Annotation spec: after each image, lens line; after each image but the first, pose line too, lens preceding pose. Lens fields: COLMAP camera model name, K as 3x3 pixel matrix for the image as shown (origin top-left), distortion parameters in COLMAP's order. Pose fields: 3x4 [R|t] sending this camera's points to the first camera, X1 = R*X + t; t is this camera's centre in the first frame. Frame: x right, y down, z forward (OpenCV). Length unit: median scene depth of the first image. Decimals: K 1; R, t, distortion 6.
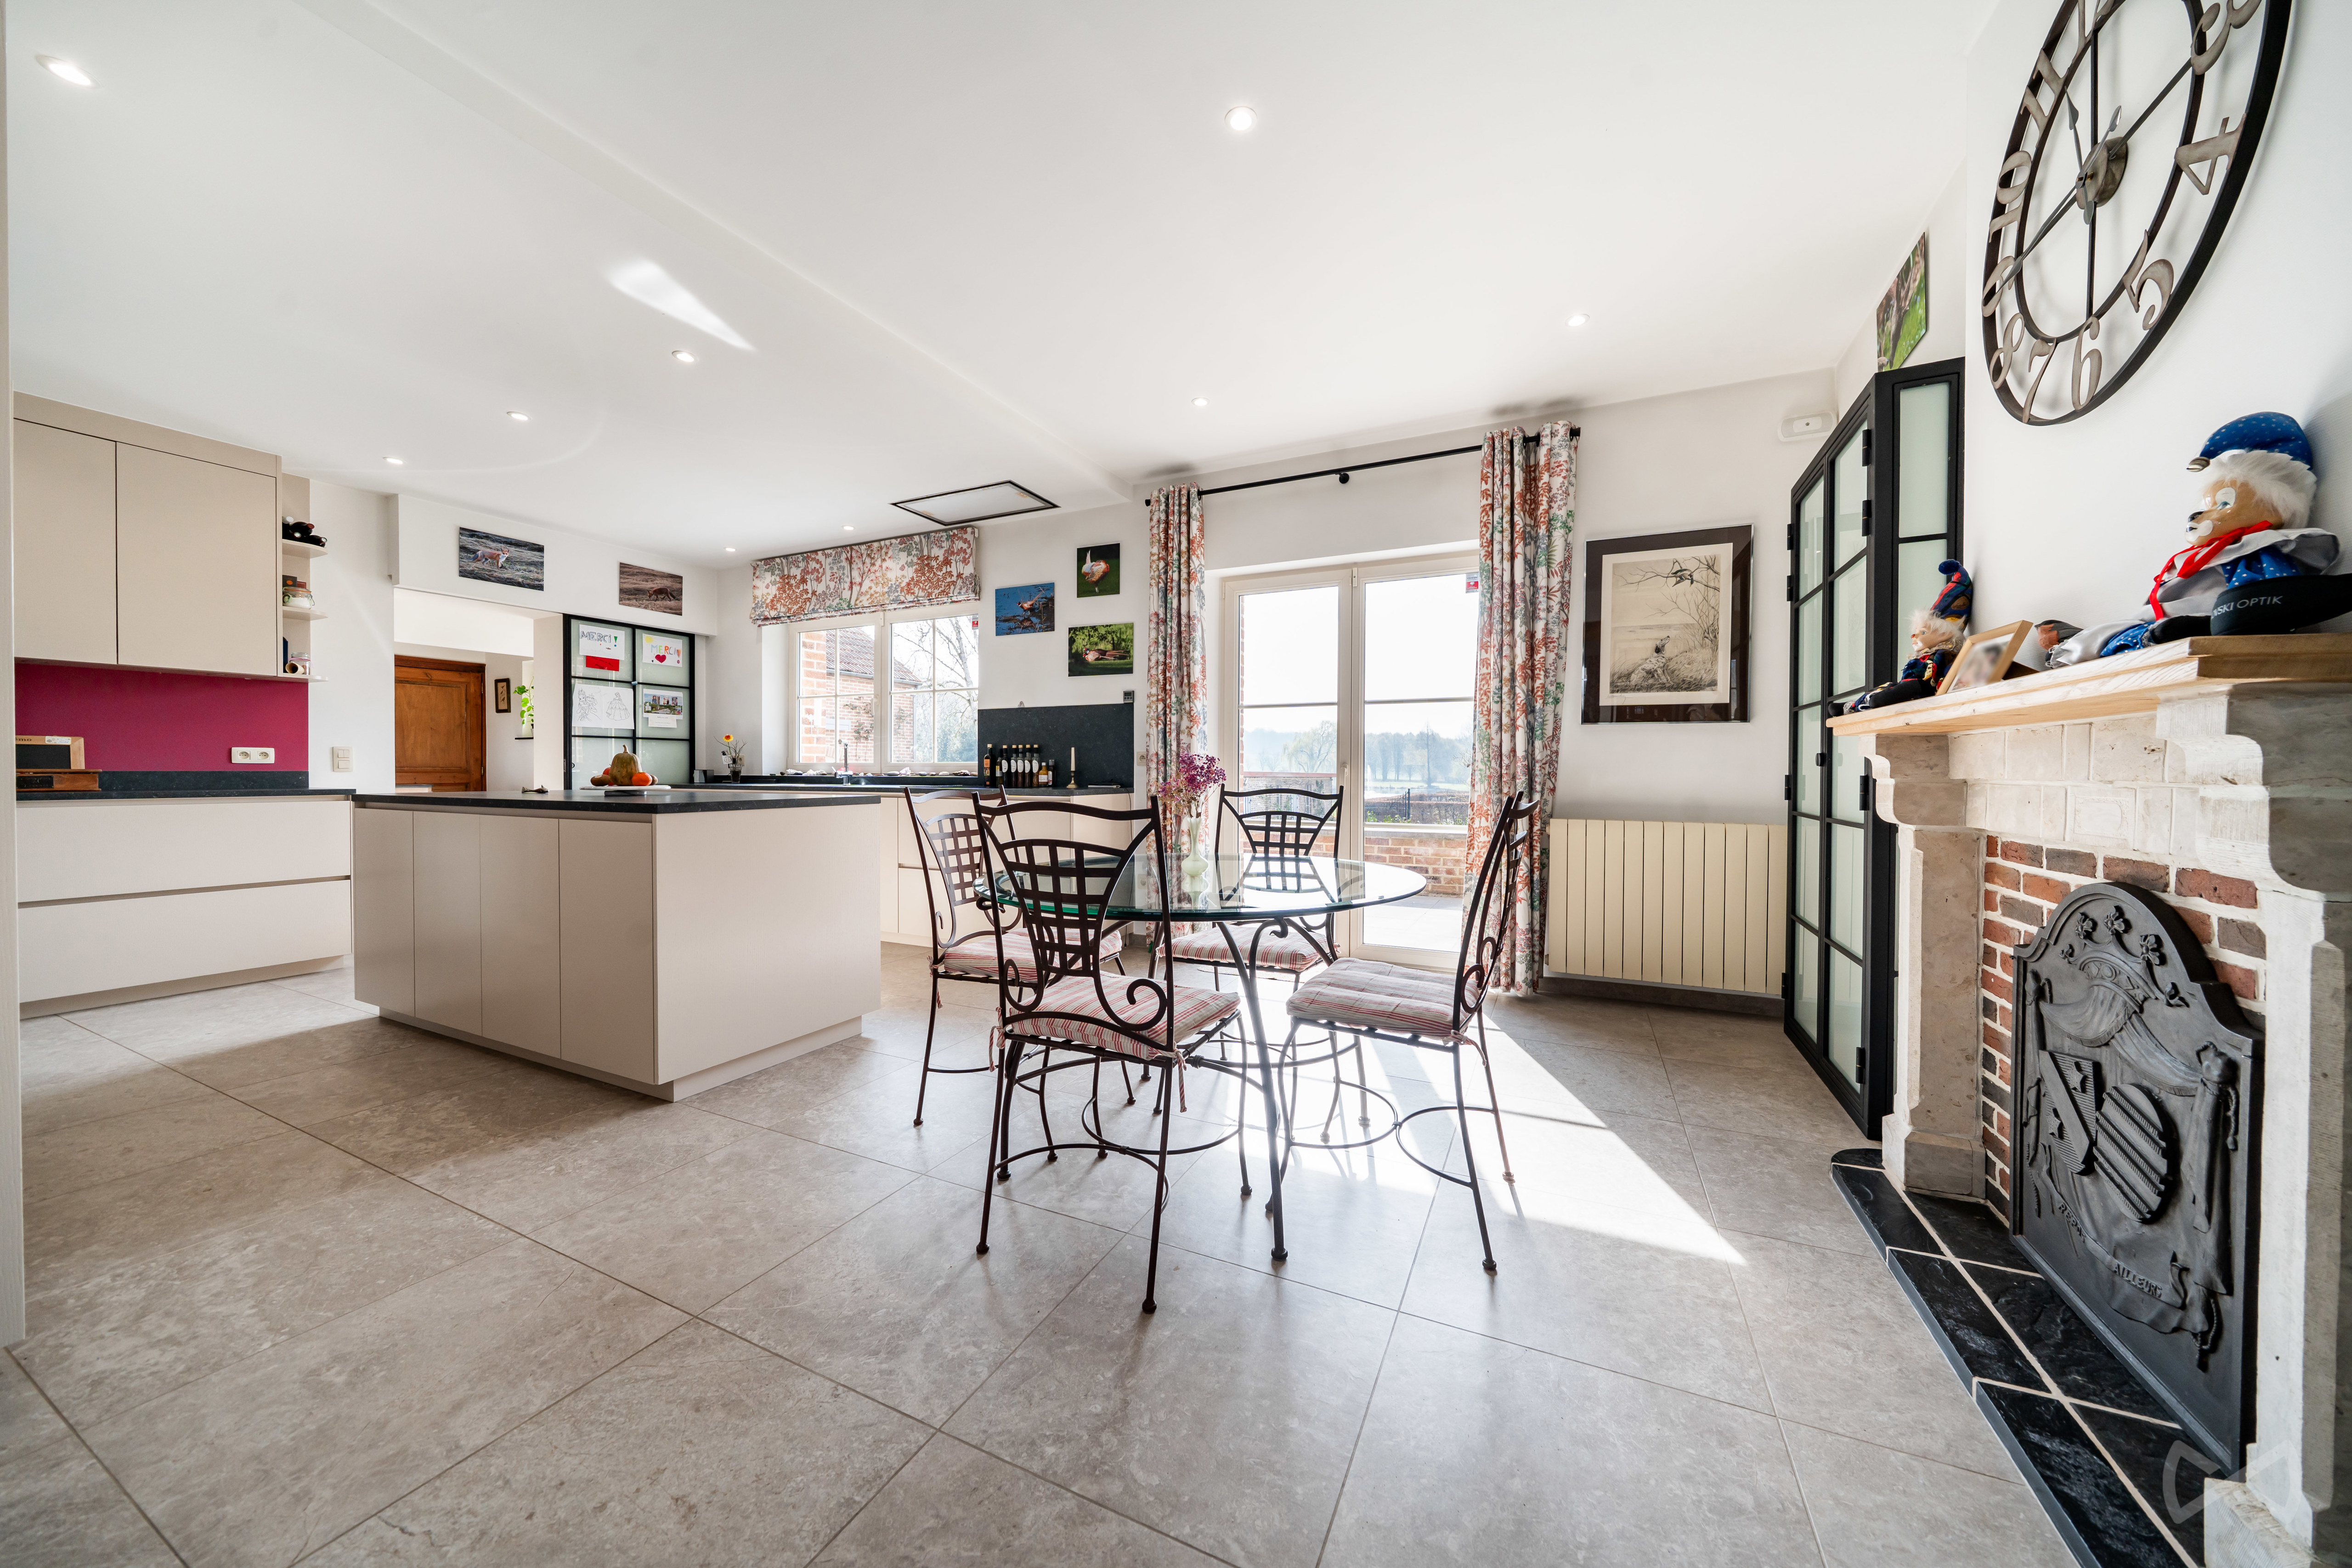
lens RADIAL K [[801.8, 0, 1177.5], [0, 801.8, 780.4], [0, 0, 1]] dist [-0.002542, -0.000258]
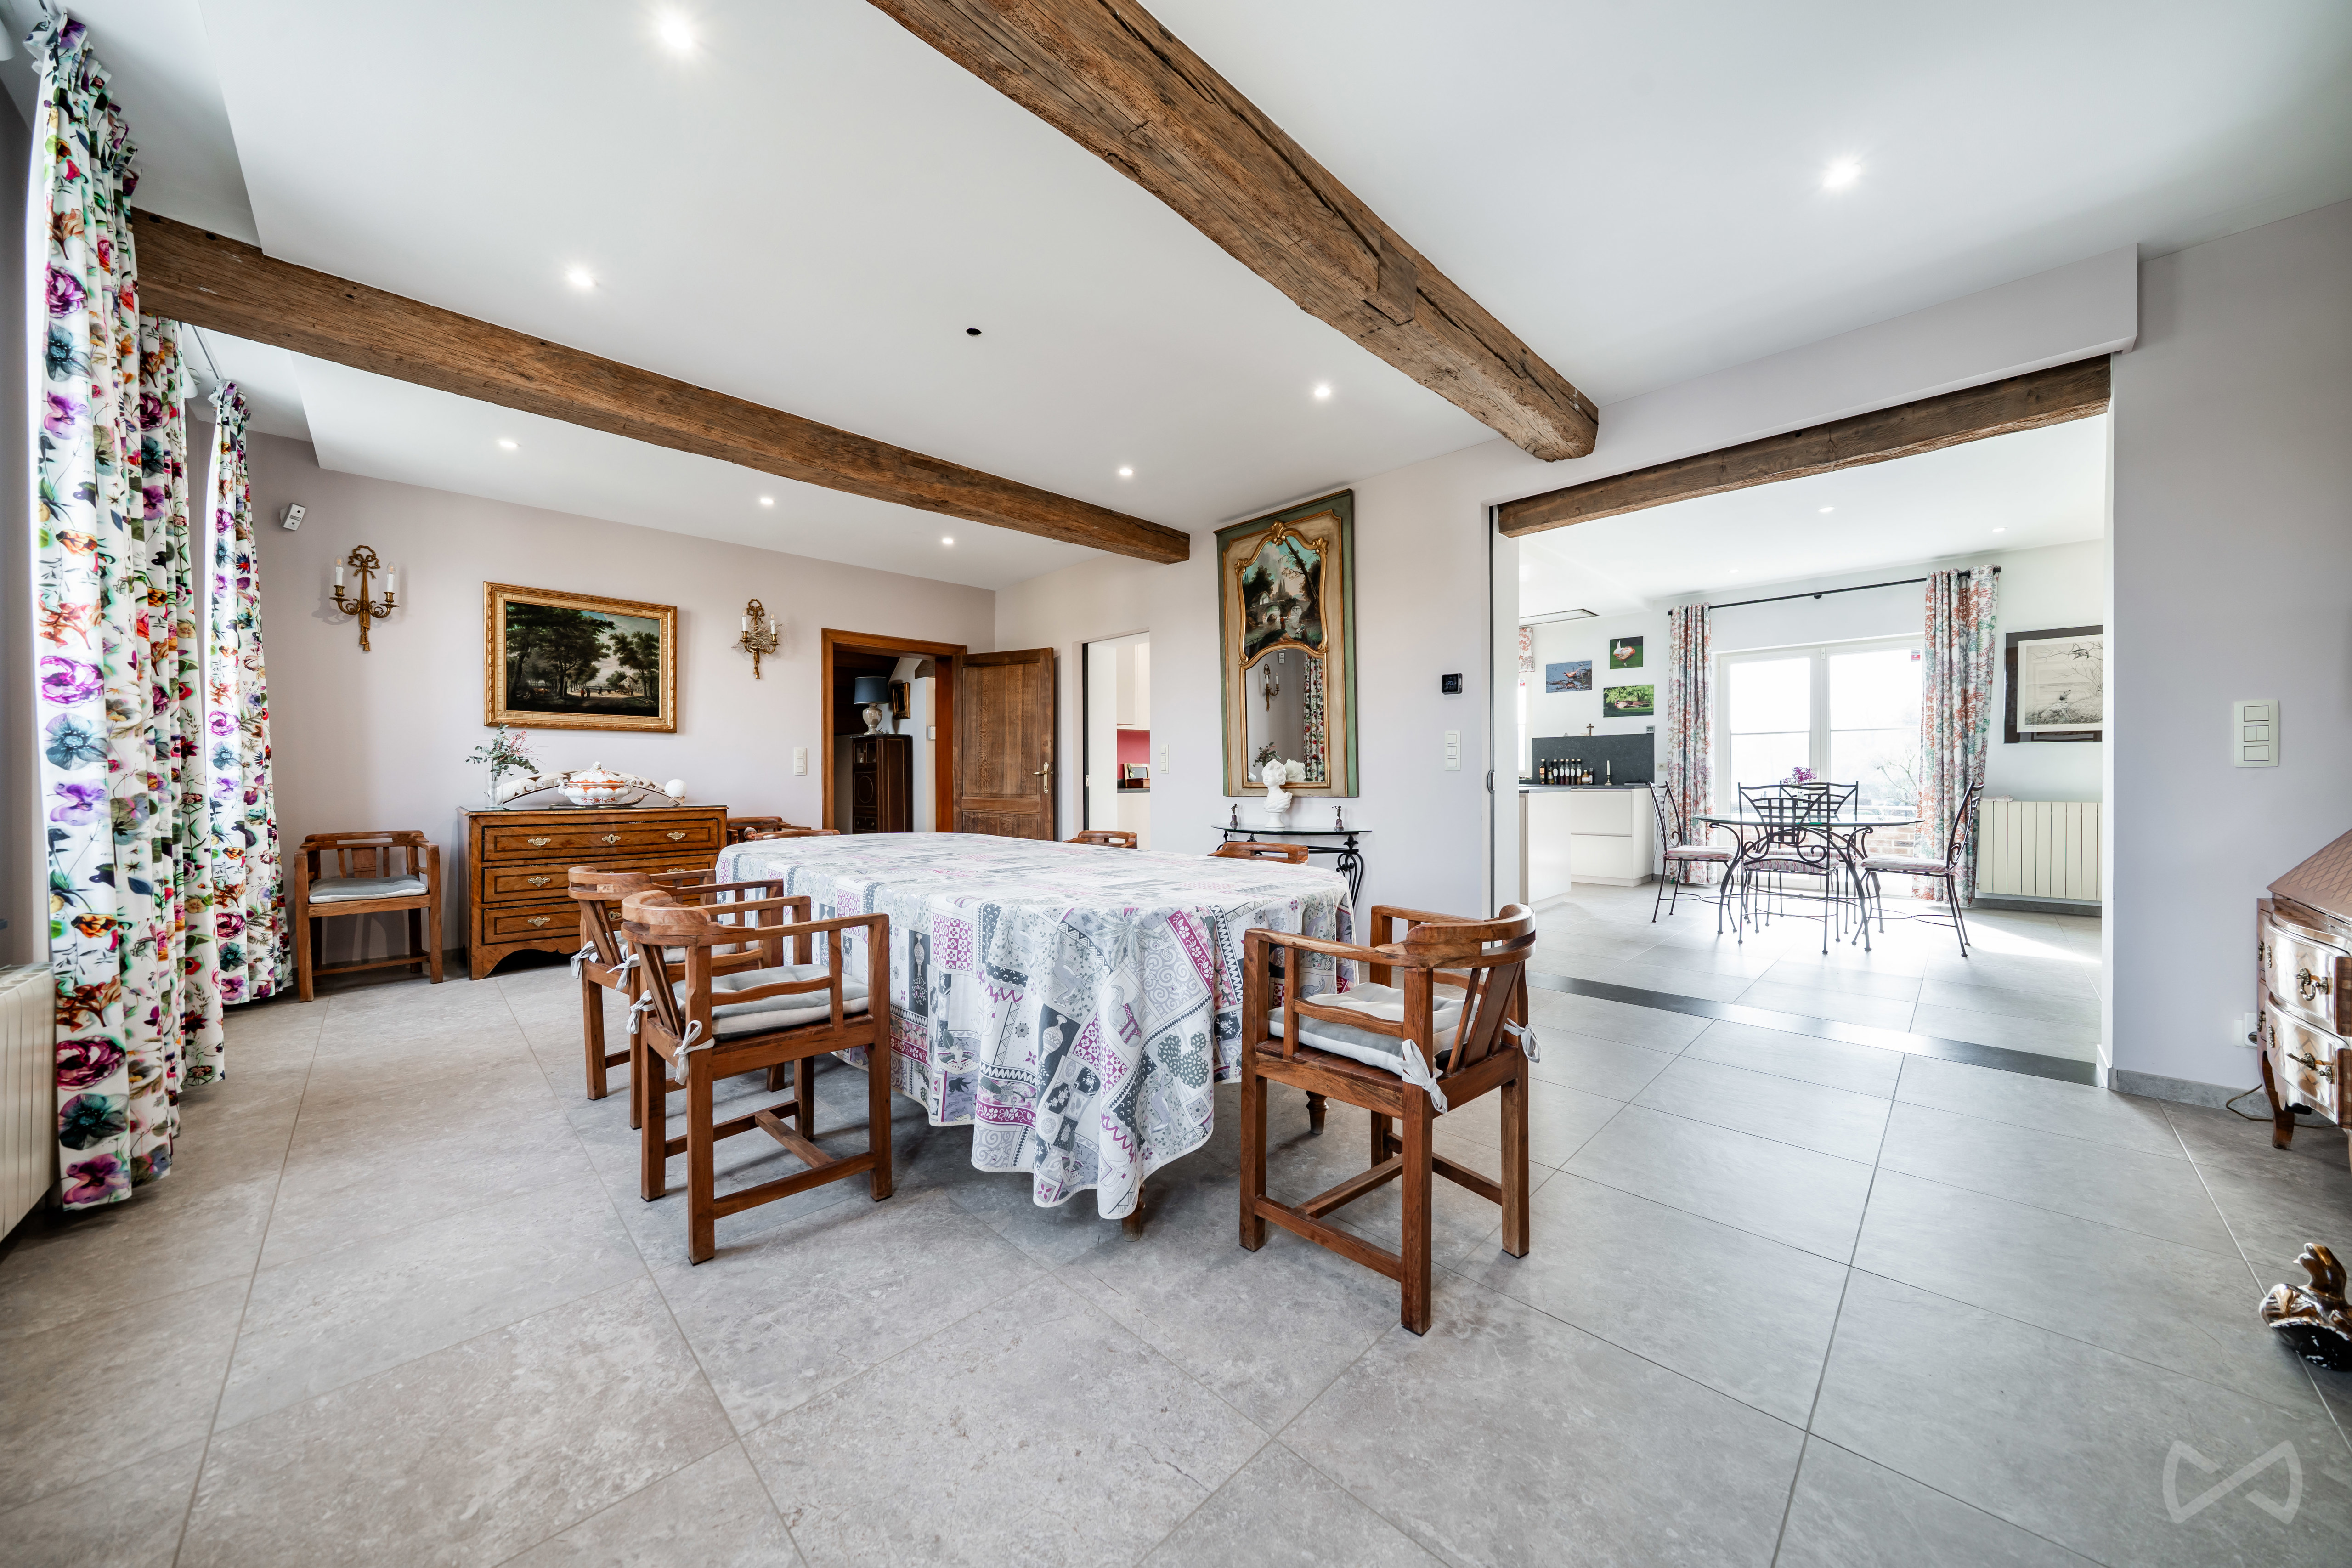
lens RADIAL K [[801.8, 0, 1176.1], [0, 801.8, 782.3], [0, 0, 1]] dist [-0.002542, -0.000258]
pose [[0.947501, -0.005153, -0.319710, -0.579167], [0.003664, 0.999979, -0.005257, 0.011607], [0.319731, 0.003810, 0.947501, -1.094811]]
